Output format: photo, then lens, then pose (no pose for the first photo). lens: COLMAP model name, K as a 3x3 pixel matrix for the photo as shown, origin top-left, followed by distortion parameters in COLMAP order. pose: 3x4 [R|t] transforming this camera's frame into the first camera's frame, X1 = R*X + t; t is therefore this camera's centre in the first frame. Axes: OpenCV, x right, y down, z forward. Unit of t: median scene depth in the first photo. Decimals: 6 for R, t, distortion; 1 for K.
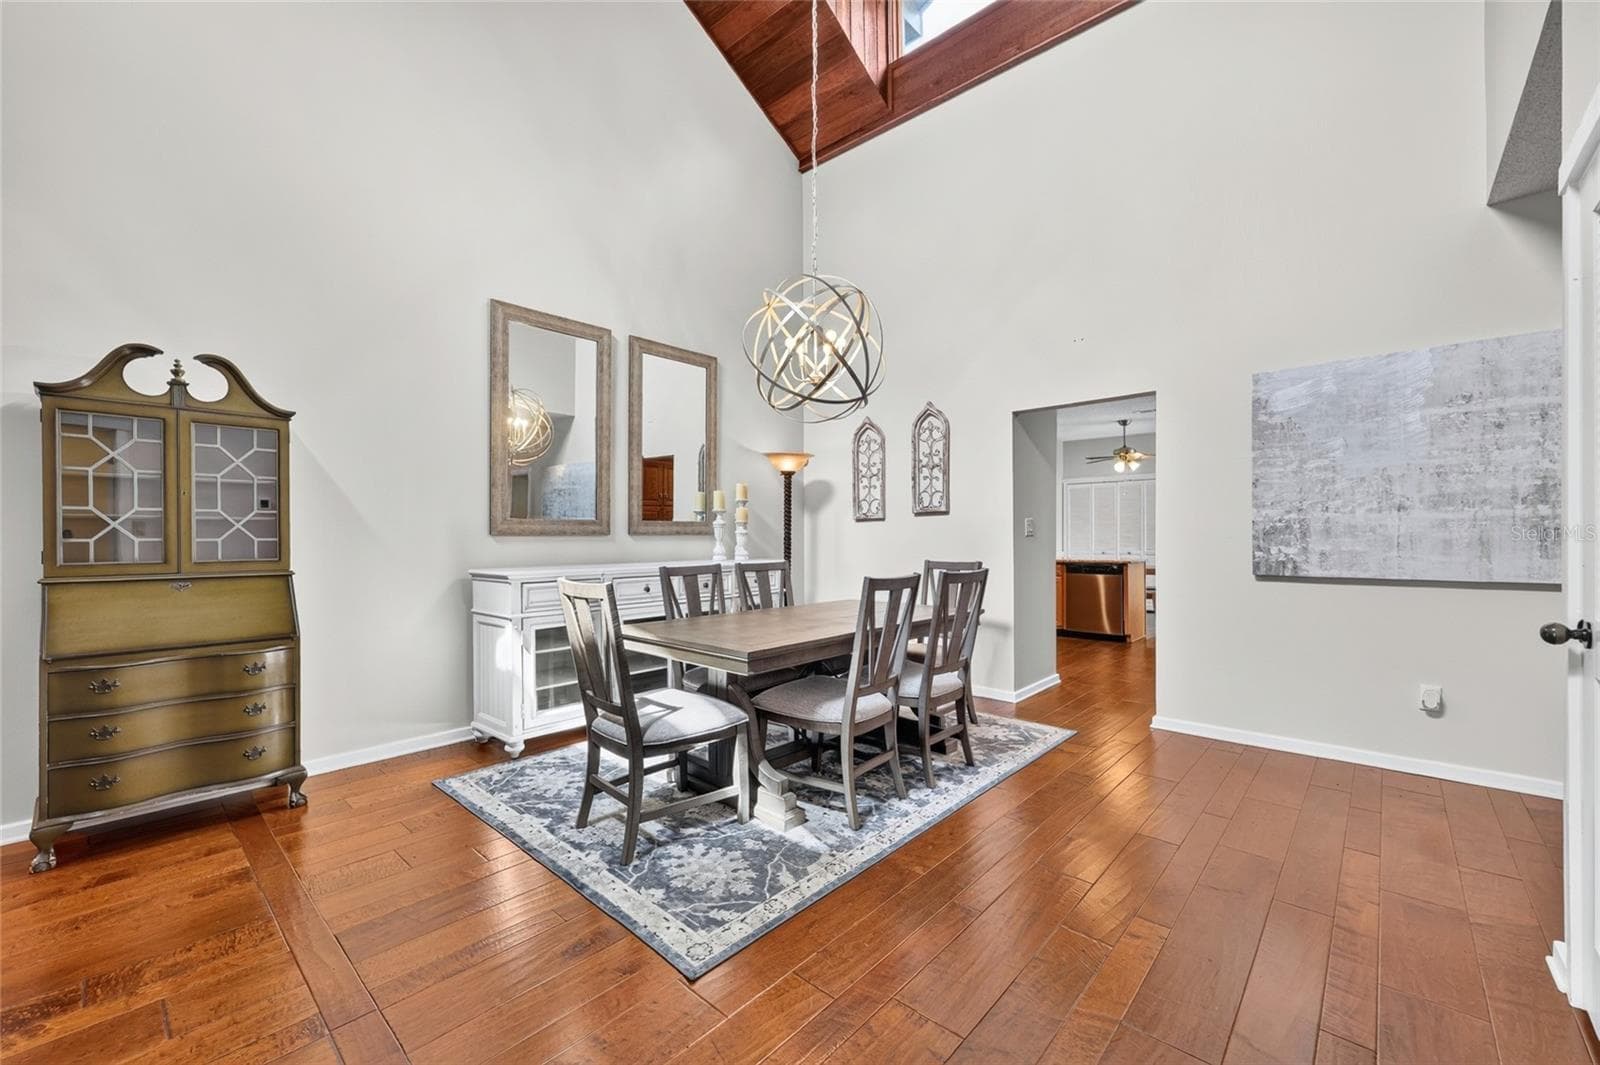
lens RADIAL K [[641.0, 0, 791.0], [0, 641.0, 534.7], [0, 0, 1]] dist [-0.000788, 0.000037]
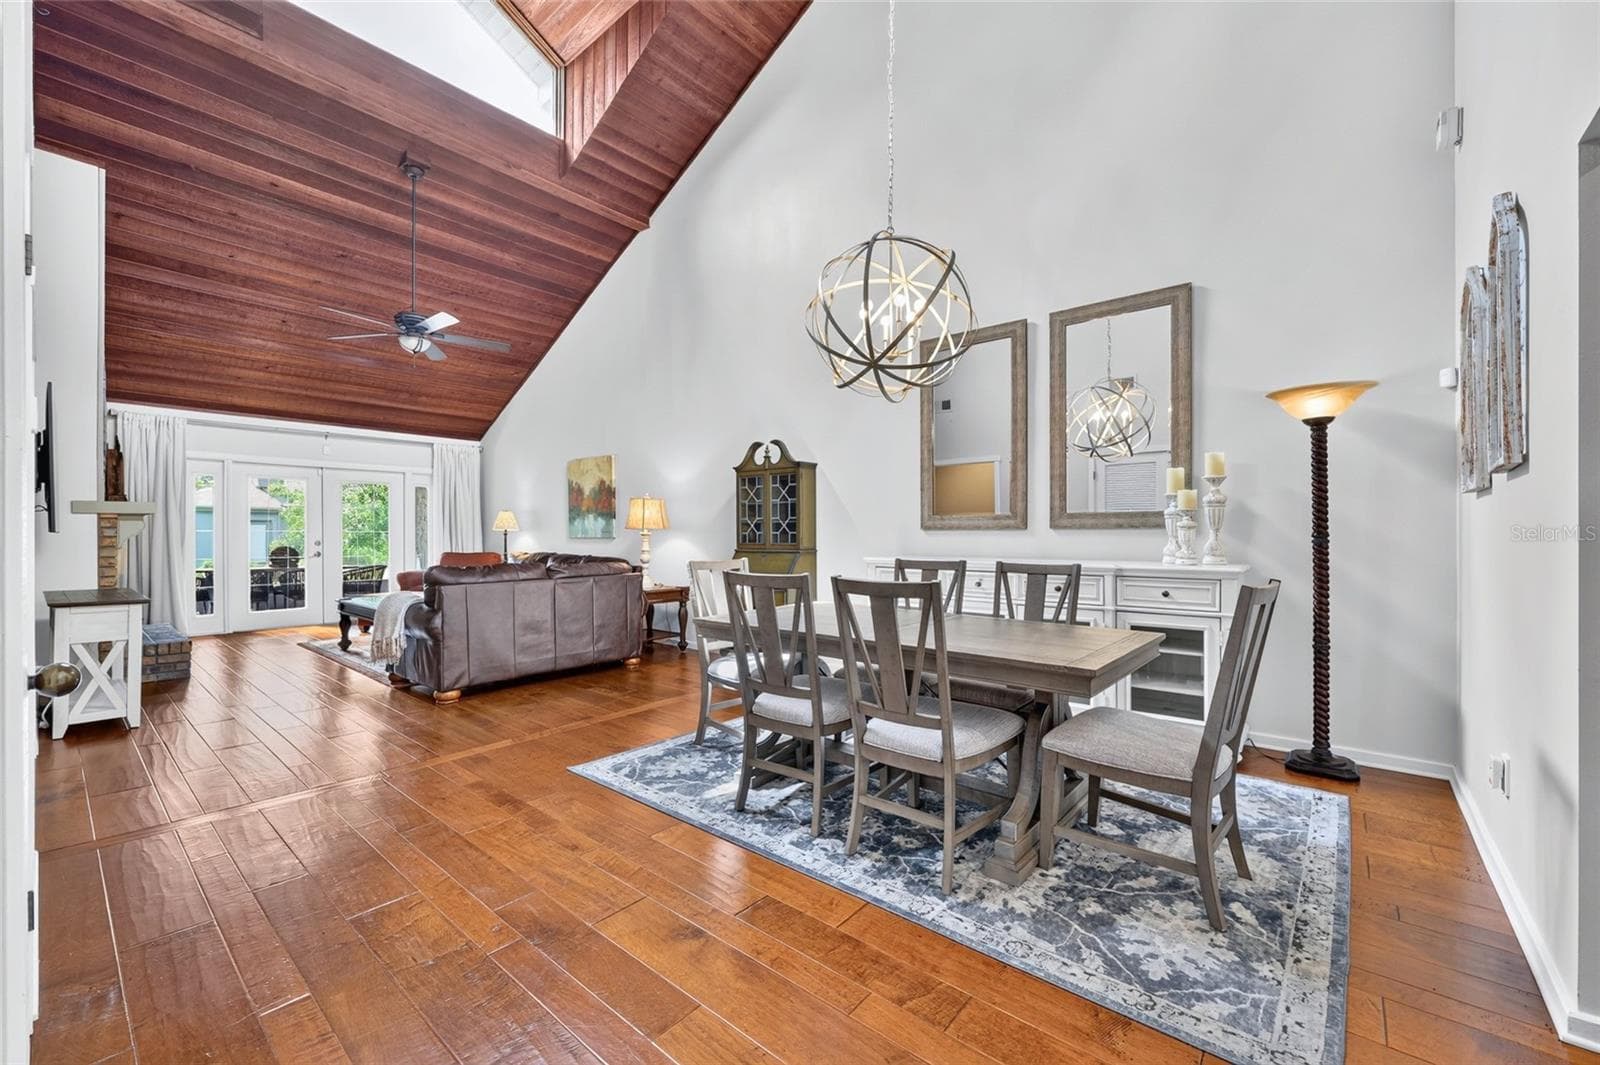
lens RADIAL K [[633.1, 0, 802.8], [0, 633.1, 531.5], [0, 0, 1]] dist [-0.002367, -0.000078]
pose [[0.055732, -0.000017, -0.998446, 0.842163], [0.003985, 0.999992, 0.000205, 0.003216], [0.998438, -0.003991, 0.055732, 0.774920]]
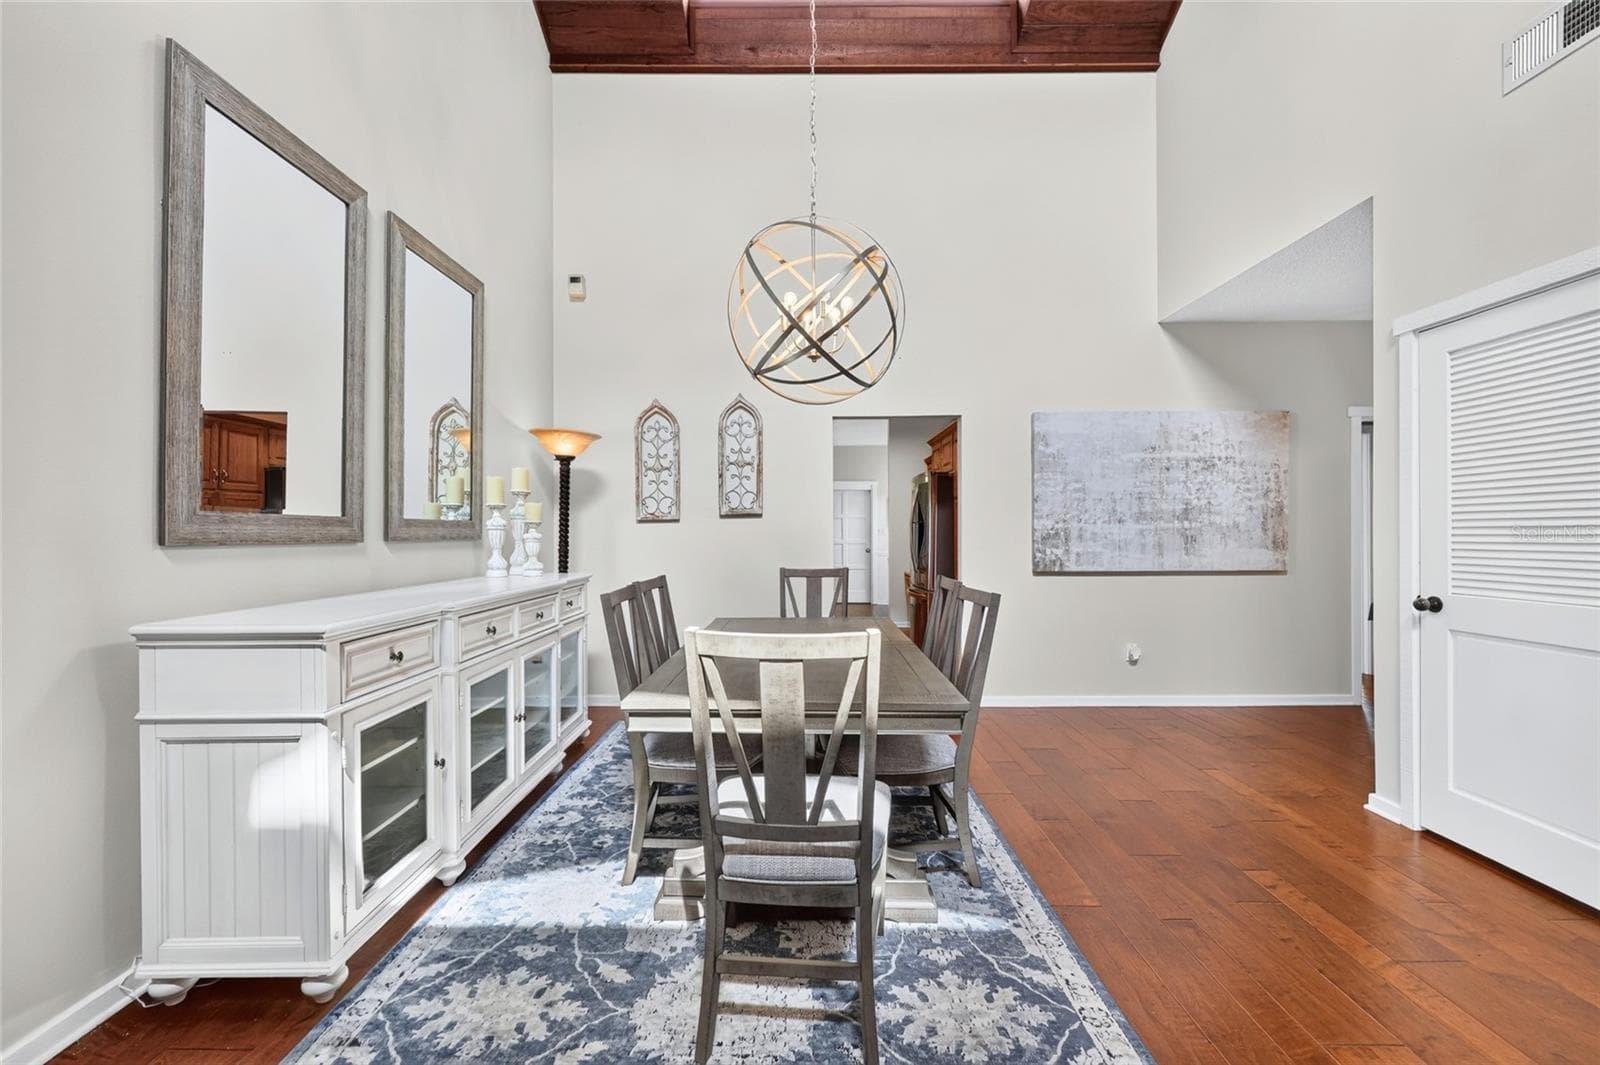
lens RADIAL K [[644.7, 0, 795.6], [0, 644.7, 531.8], [0, 0, 1]] dist [-0.000501, 0.000161]
pose [[0.739255, 0.003853, 0.673414, -0.492688], [-0.002304, 0.999992, -0.003192, -0.010468], [-0.673421, 0.000809, 0.739258, 0.386482]]
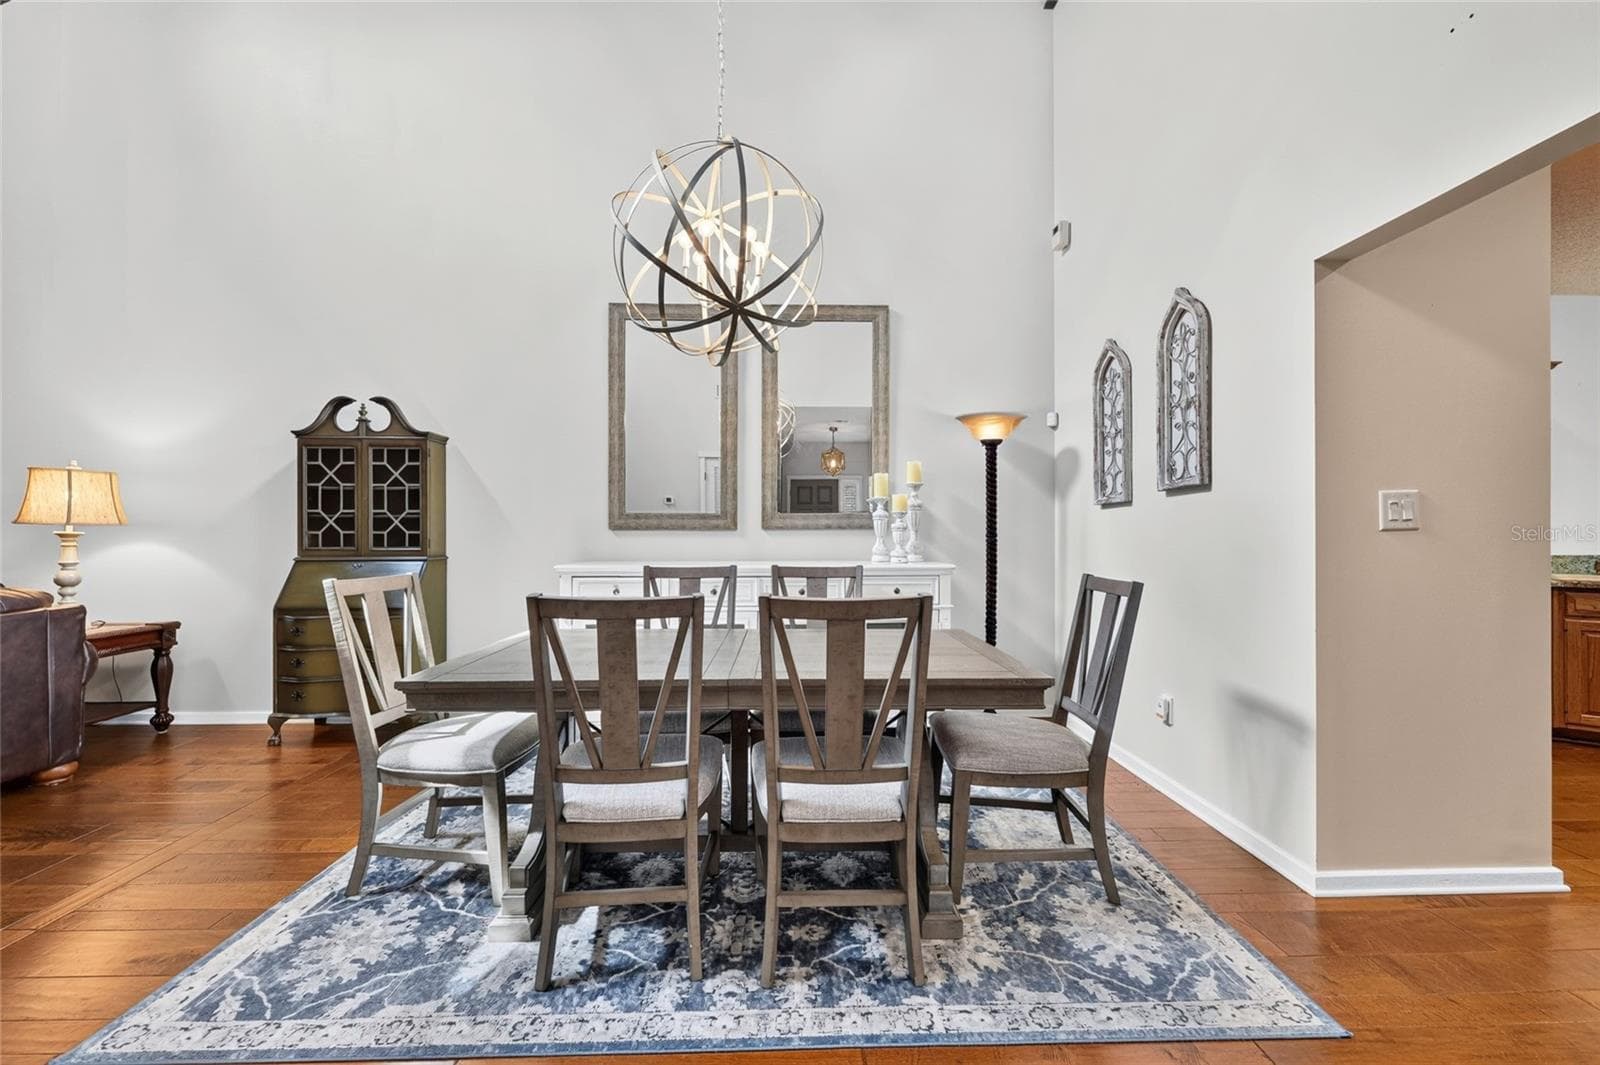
lens RADIAL K [[636.0, 0, 795.2], [0, 636.0, 530.5], [0, 0, 1]] dist [-0.001602, -0.000055]
pose [[0.700234, -0.000521, -0.713913, 0.537690], [-0.000238, 1.000000, -0.000963, 0.003687], [0.713913, 0.000845, 0.700234, 0.544486]]
